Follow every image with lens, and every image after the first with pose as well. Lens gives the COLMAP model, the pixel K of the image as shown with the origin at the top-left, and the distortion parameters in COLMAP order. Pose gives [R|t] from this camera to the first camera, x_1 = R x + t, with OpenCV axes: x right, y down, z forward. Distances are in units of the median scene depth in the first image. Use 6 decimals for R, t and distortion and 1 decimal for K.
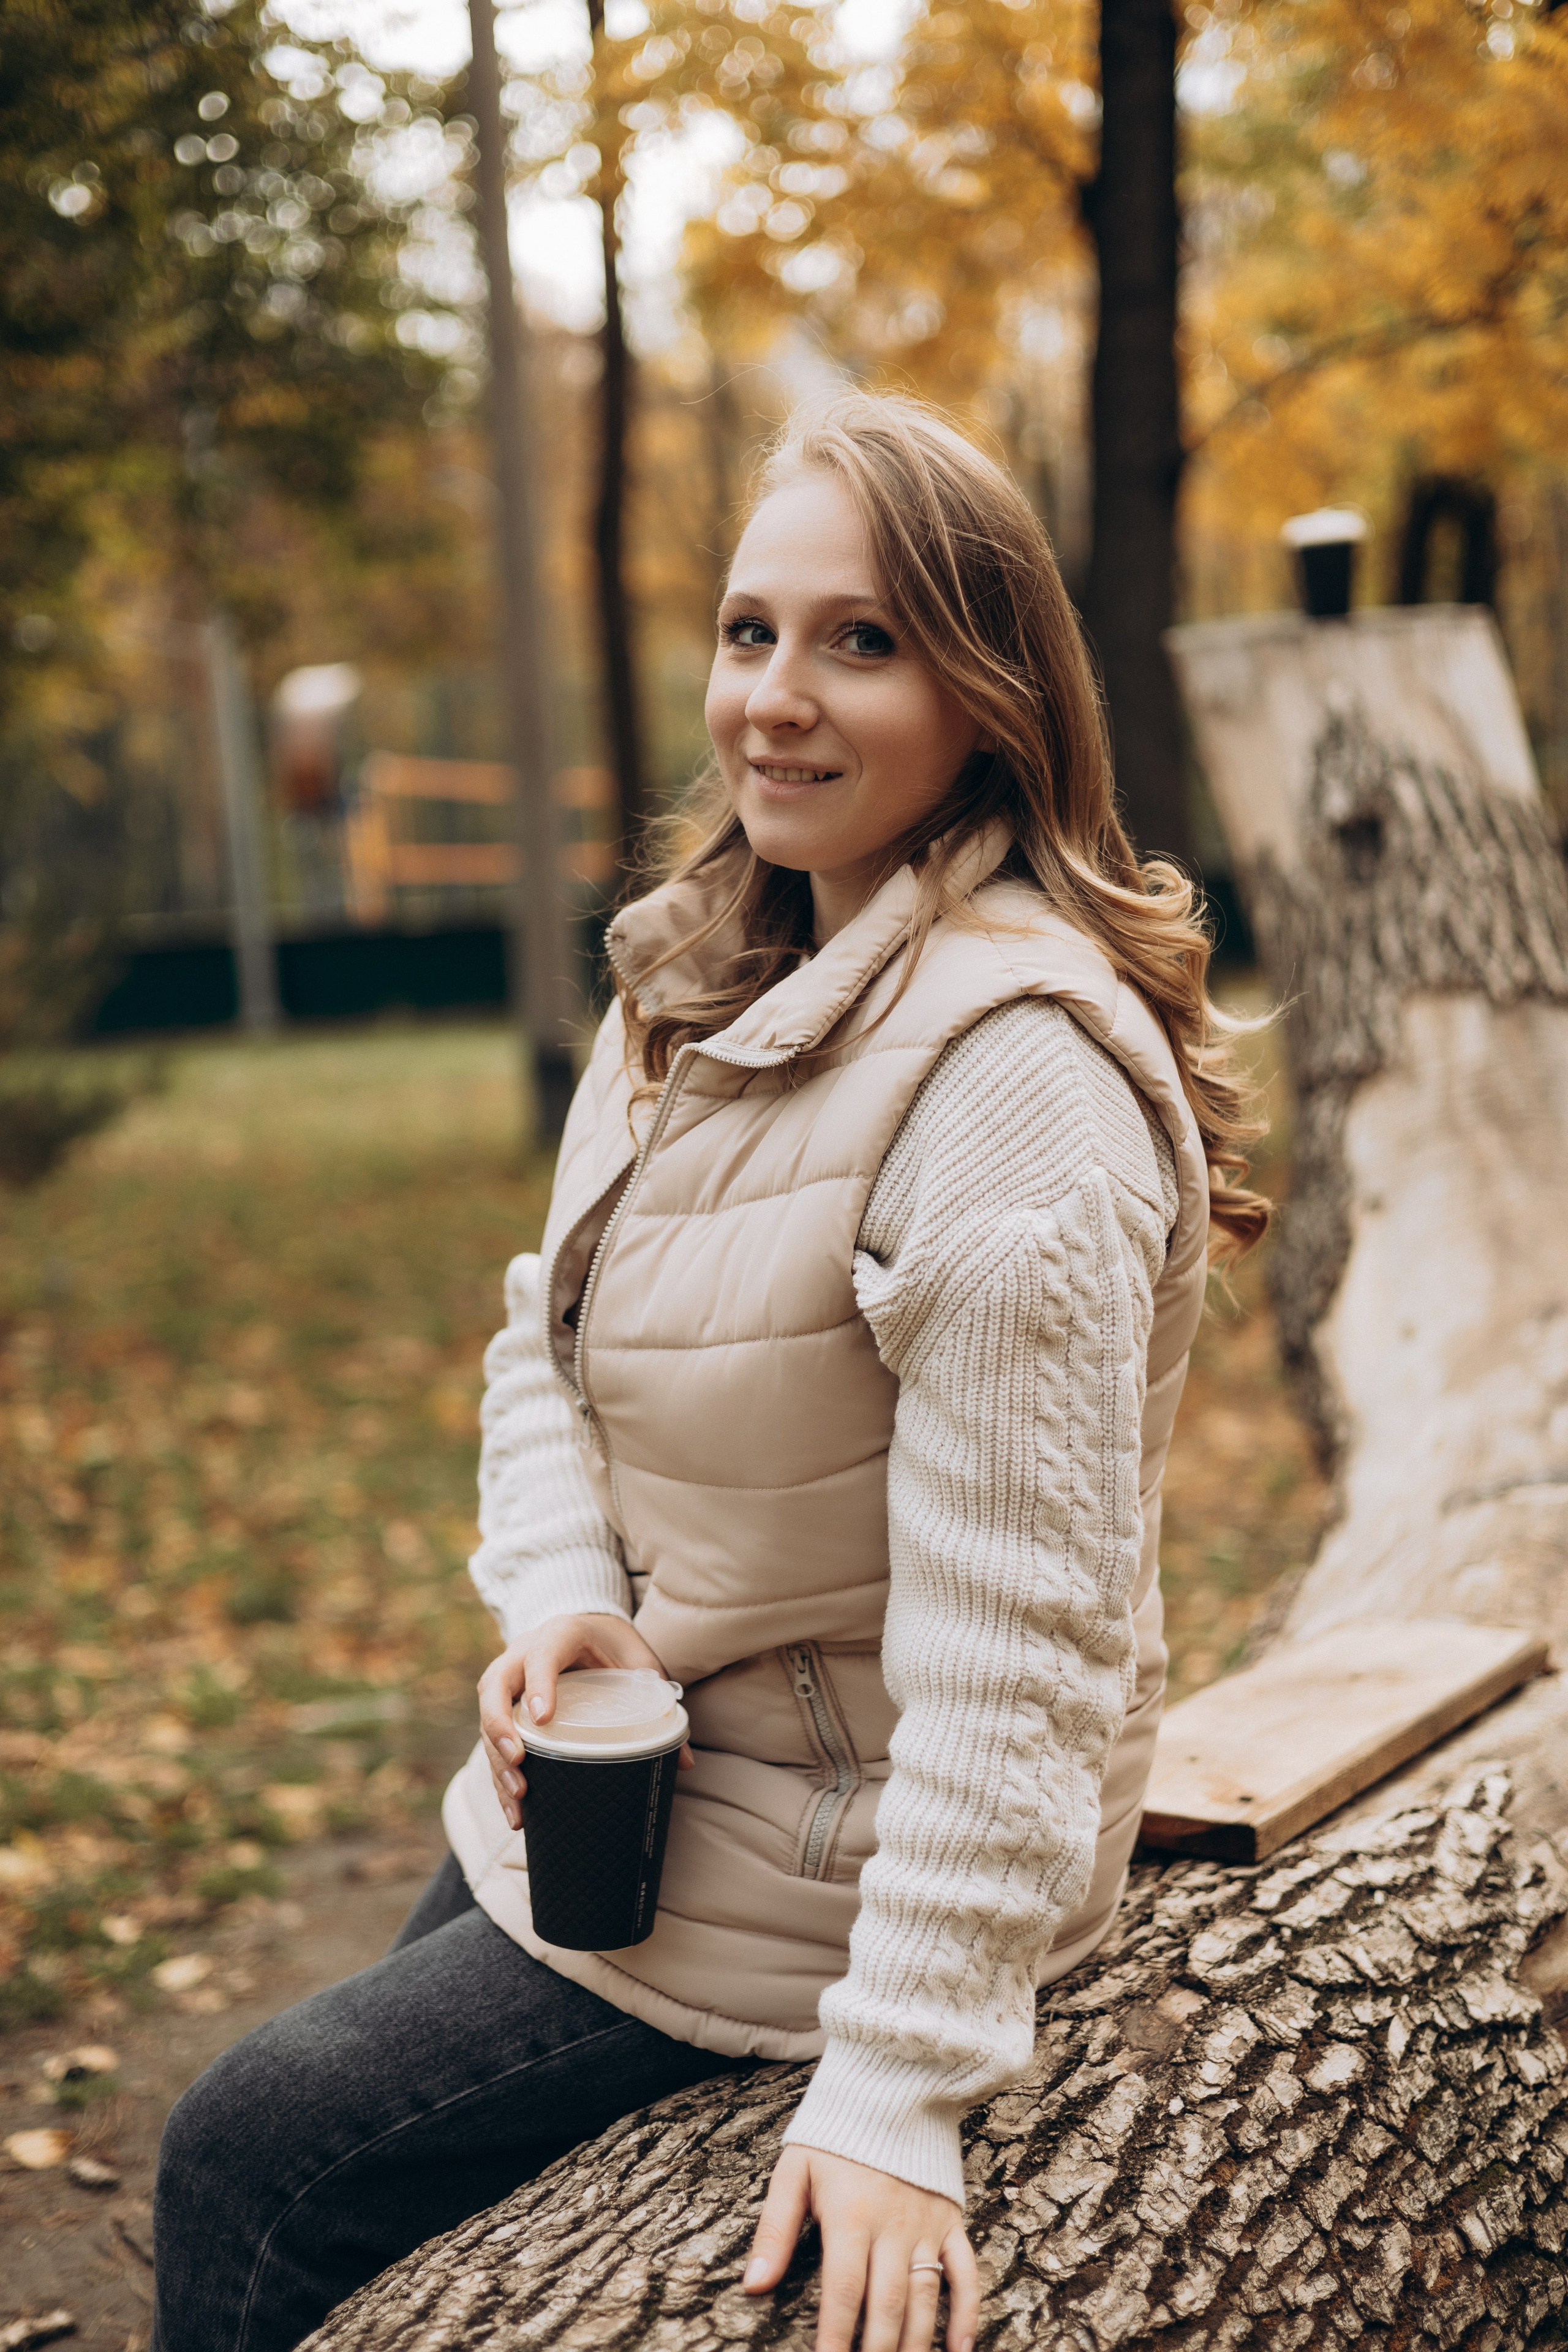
lens RADIAL K [[3312.0, 0, 771.1], [0, 3312.0, 1172.5], [0, 0, 1]] dist [0.012954, 0.014848]
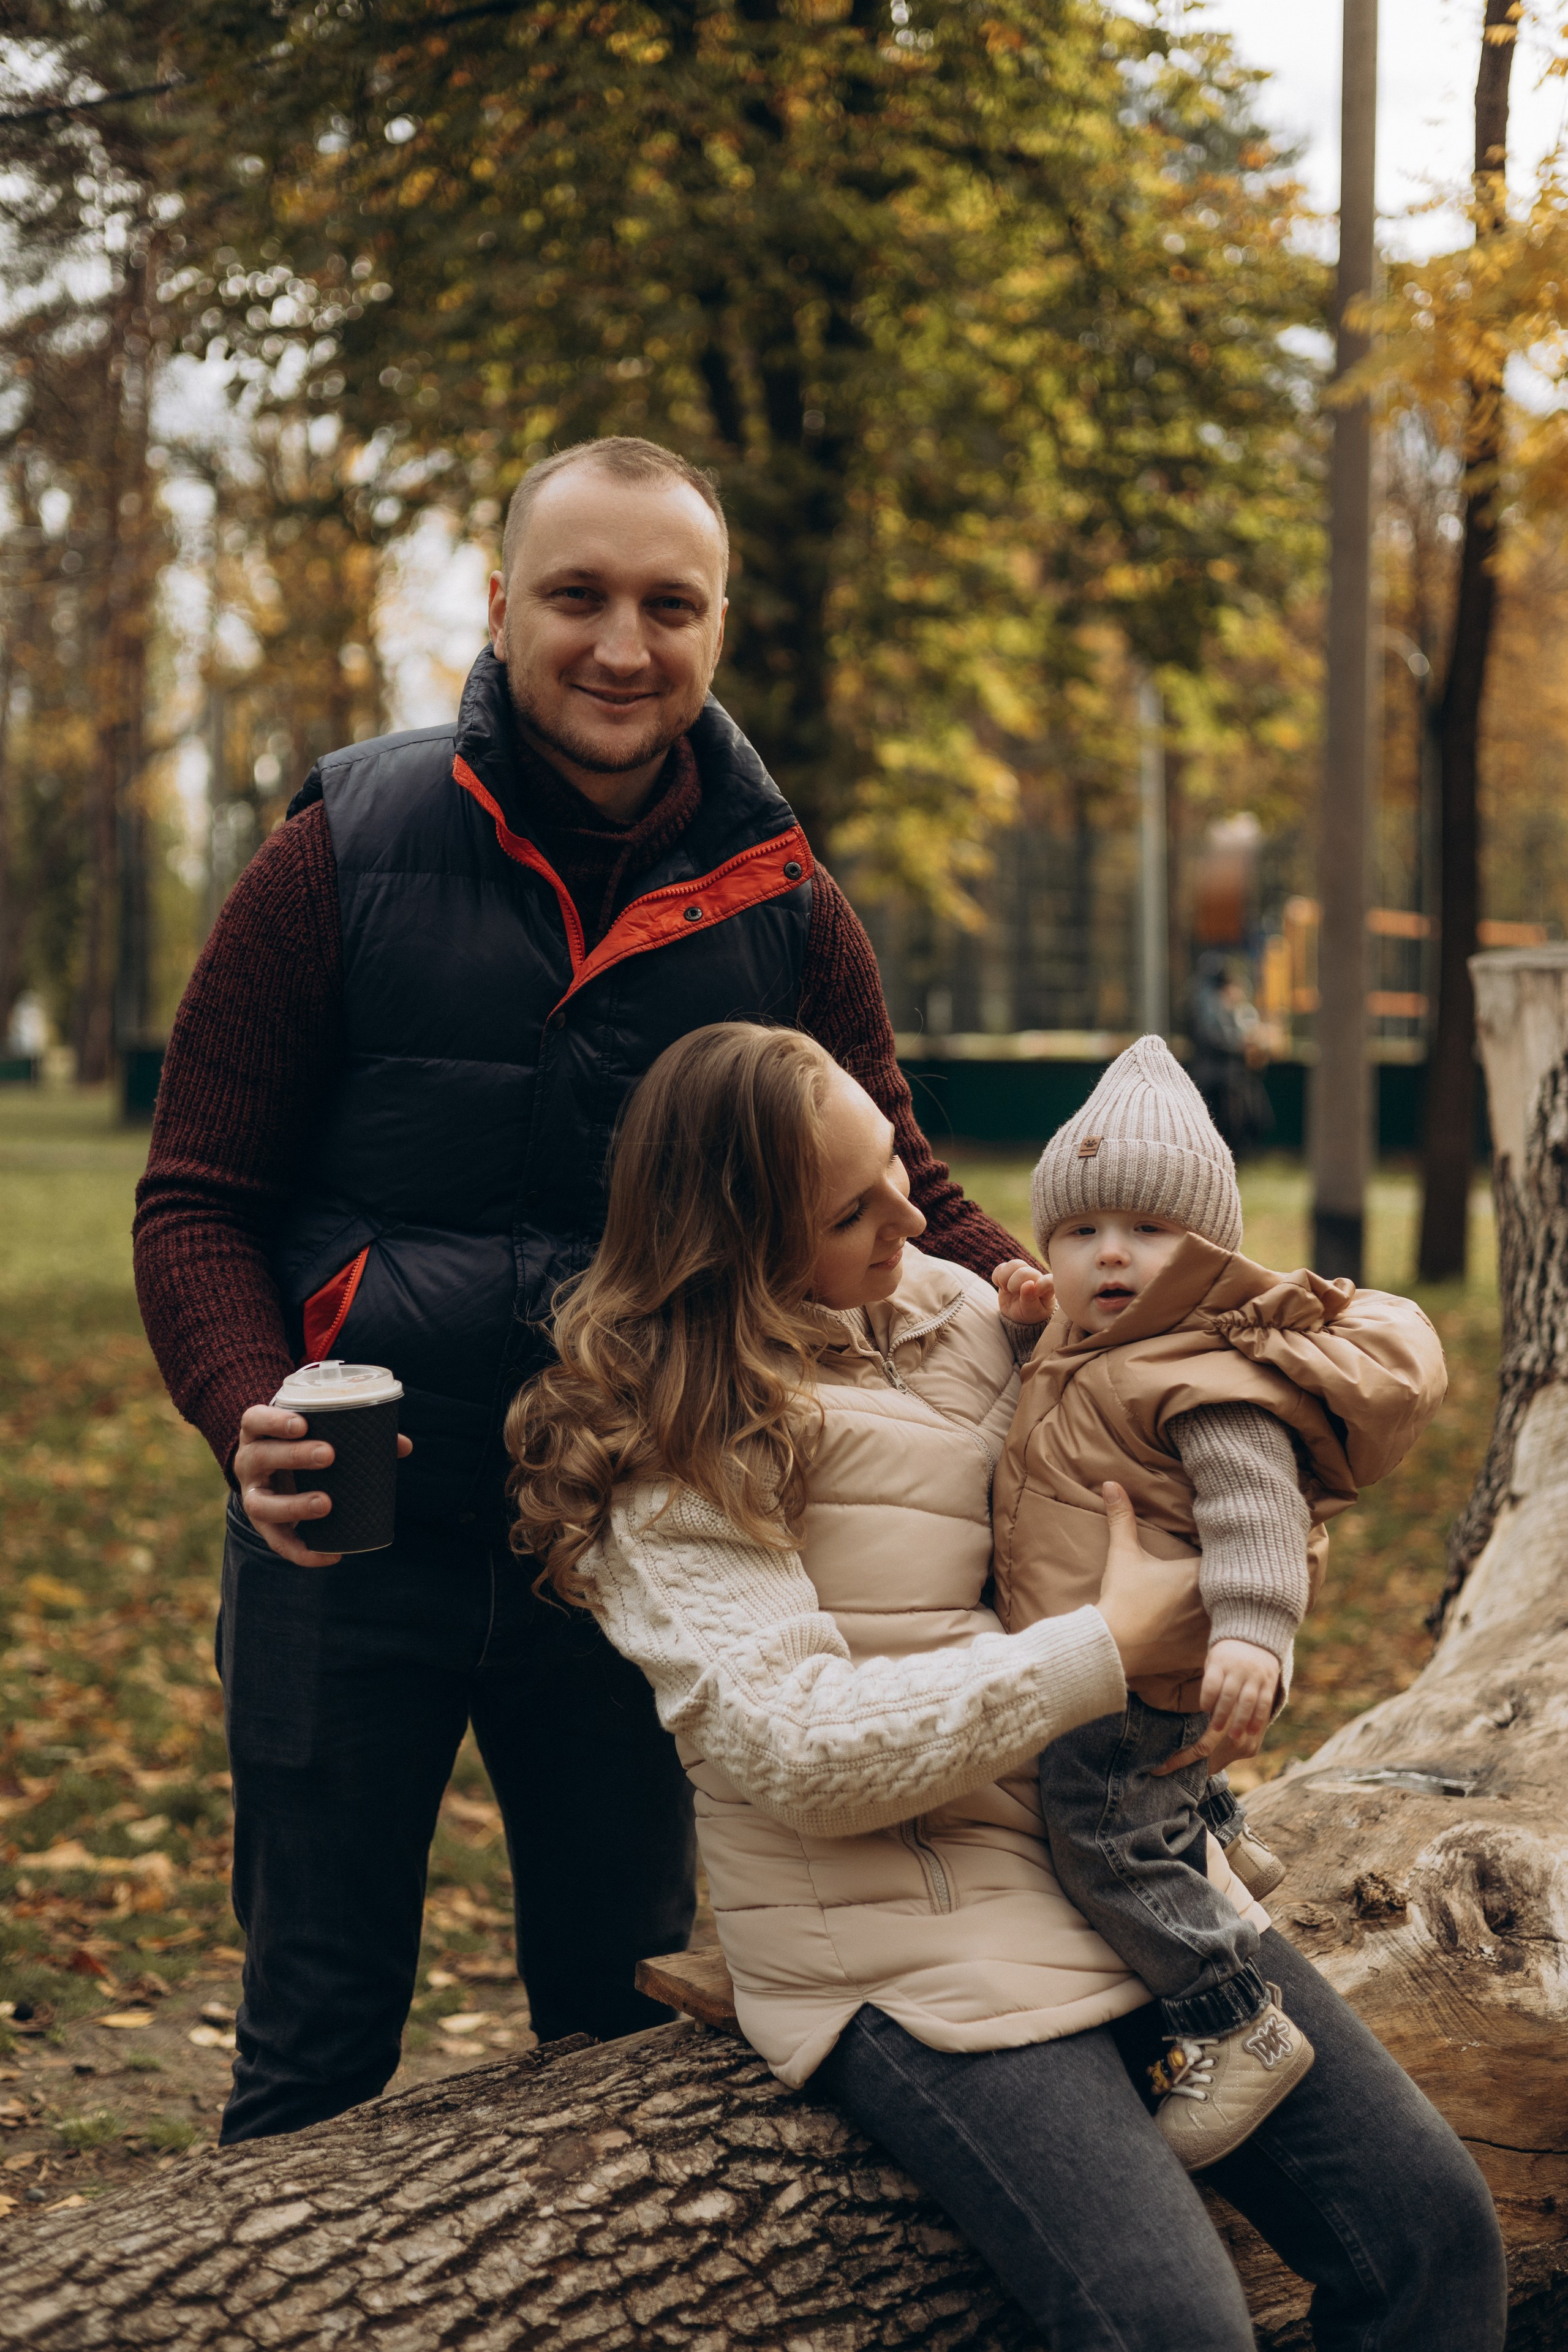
lens RADIAL K [[3276.5, 0, 784.0], [0, 3276.5, 1176.0], [0, 0, 1]] dist [0.004696, -0.003298]
pose [[0.957168, 0.087396, -0.276027, 0.513956], [-0.096553, 0.995132, -0.019731, -0.112643], [0.272959, 0.045537, 0.960947, -0.254825]]
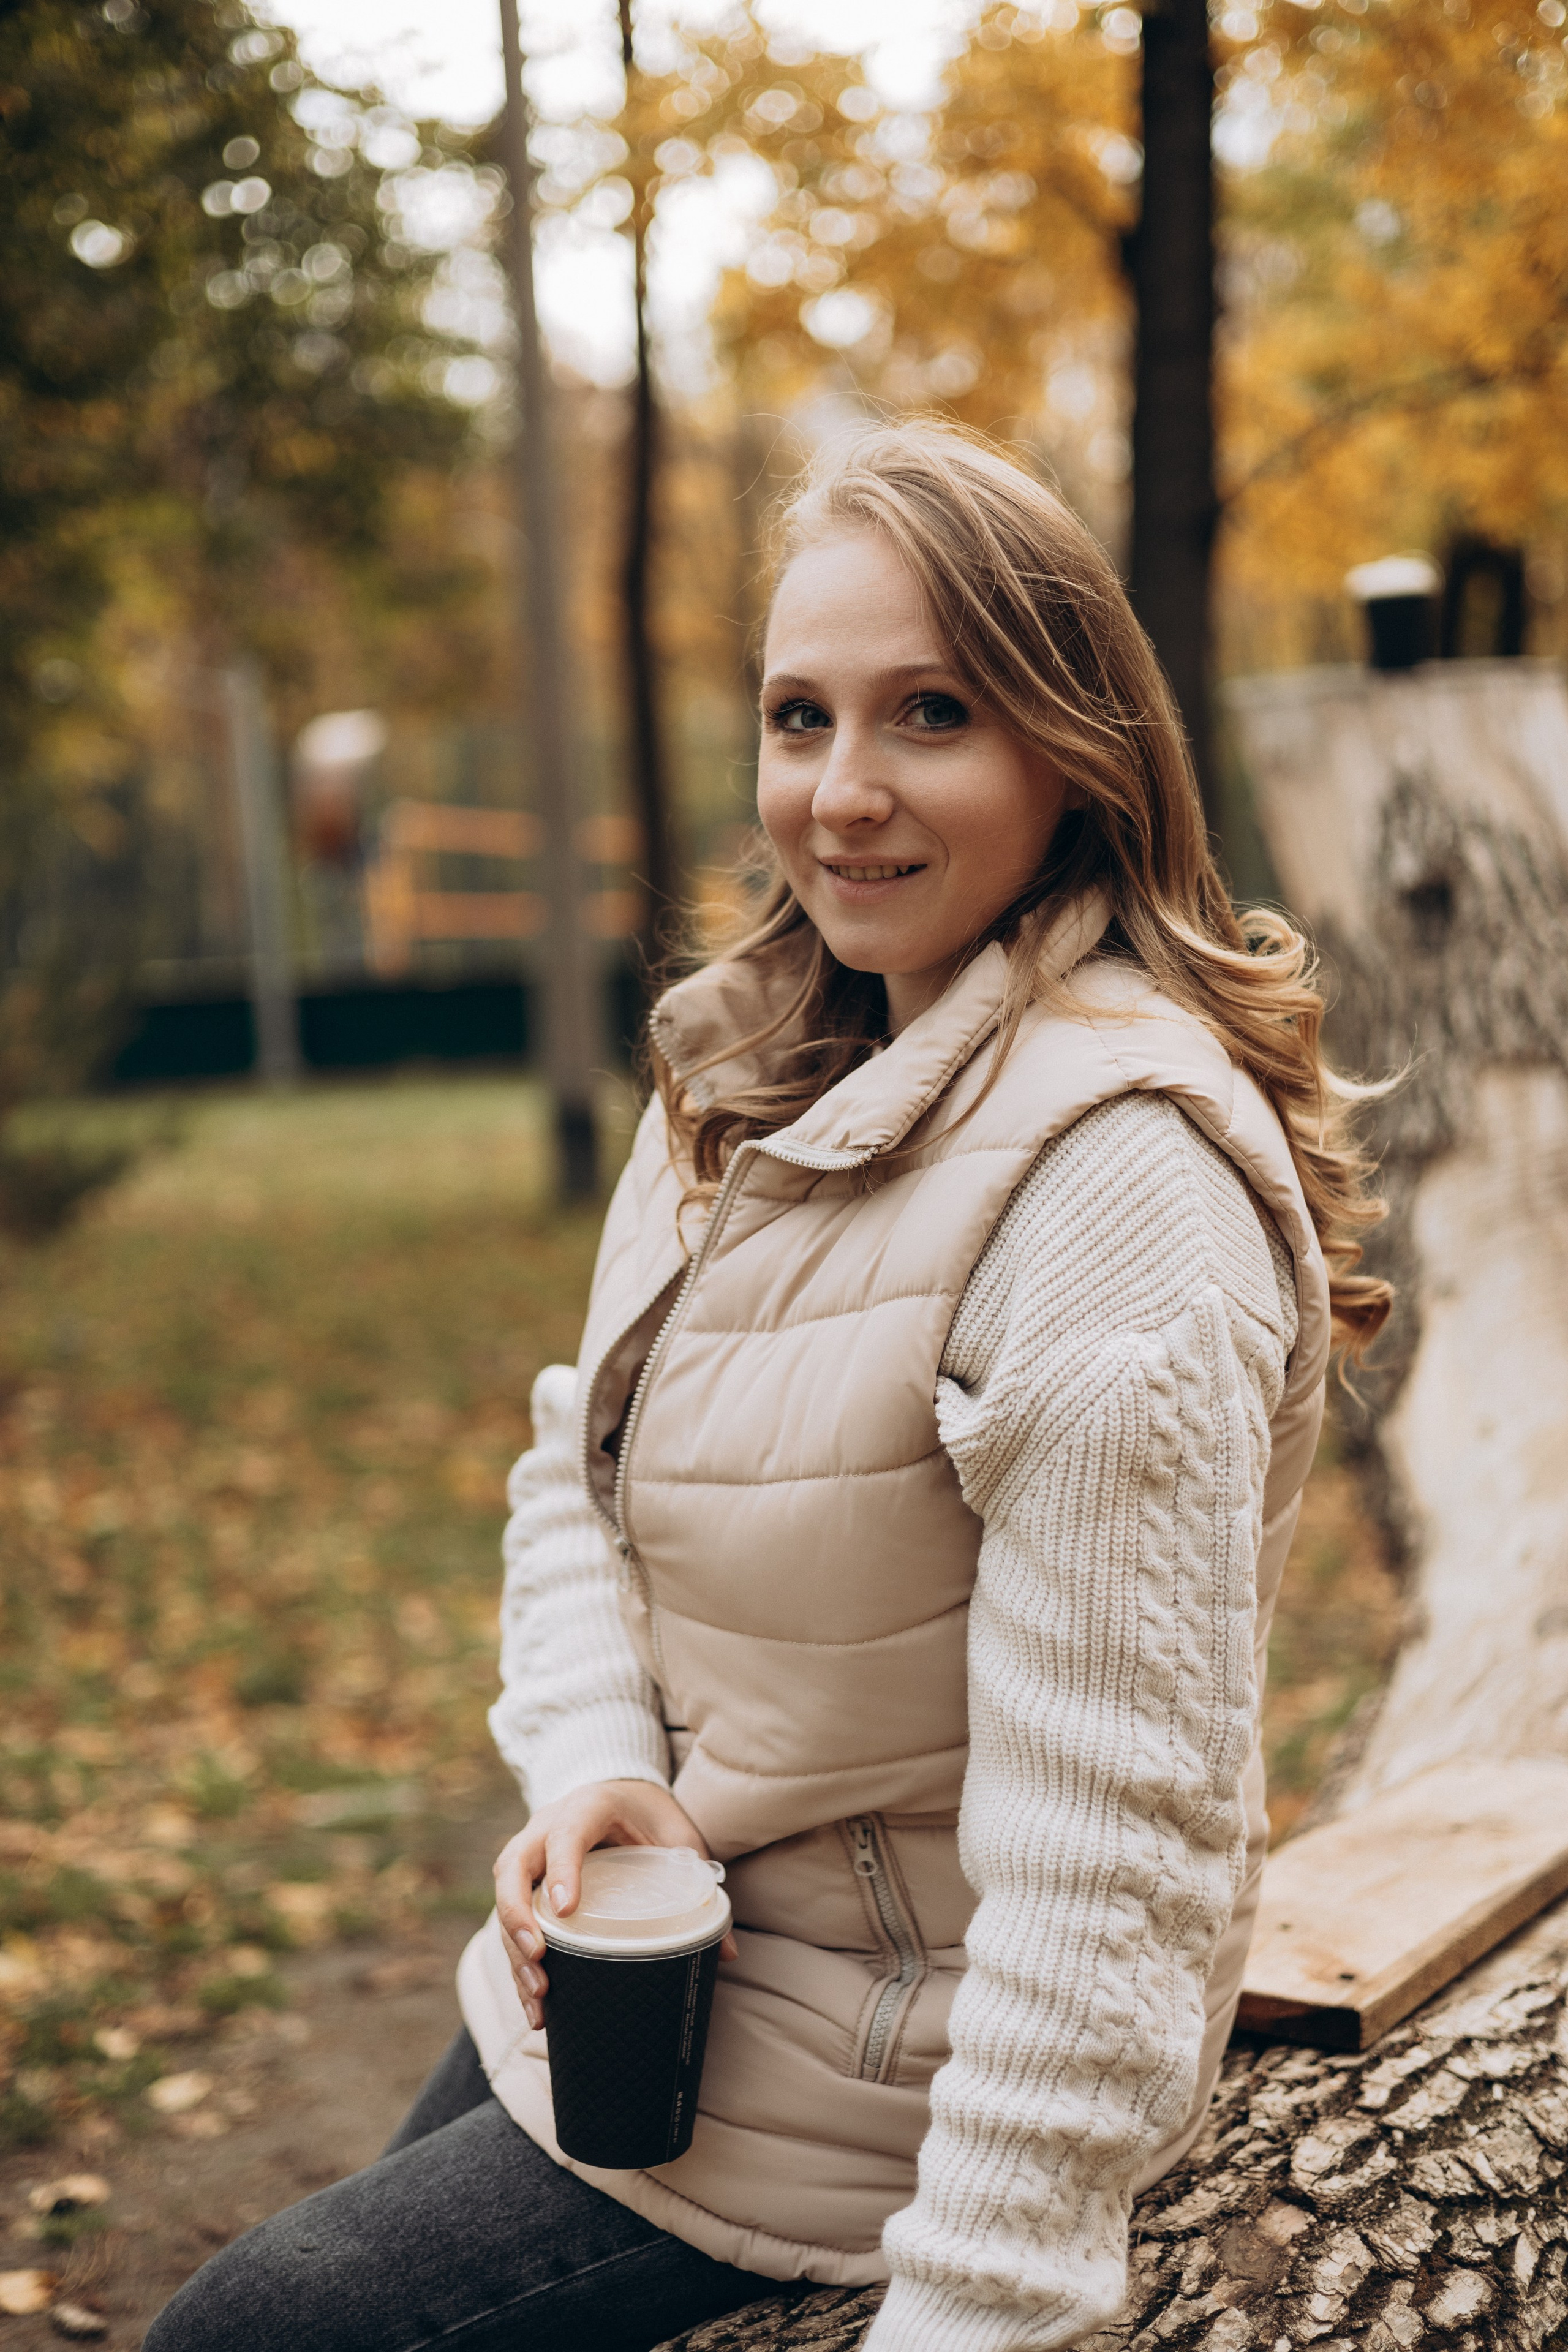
lens RADIAL K [[3328.1, 0, 775.9], [0, 3328.1, 1215.6], [0, 0, 1]] dist [-0.049547, 0.373334]
pose [[0.999947, 0.009223, -0.004505, -0.011093], [-0.009239, 0.999952, -0.003344, -0.014970], [0.004474, 0.003386, 0.999984, 0.105037]]
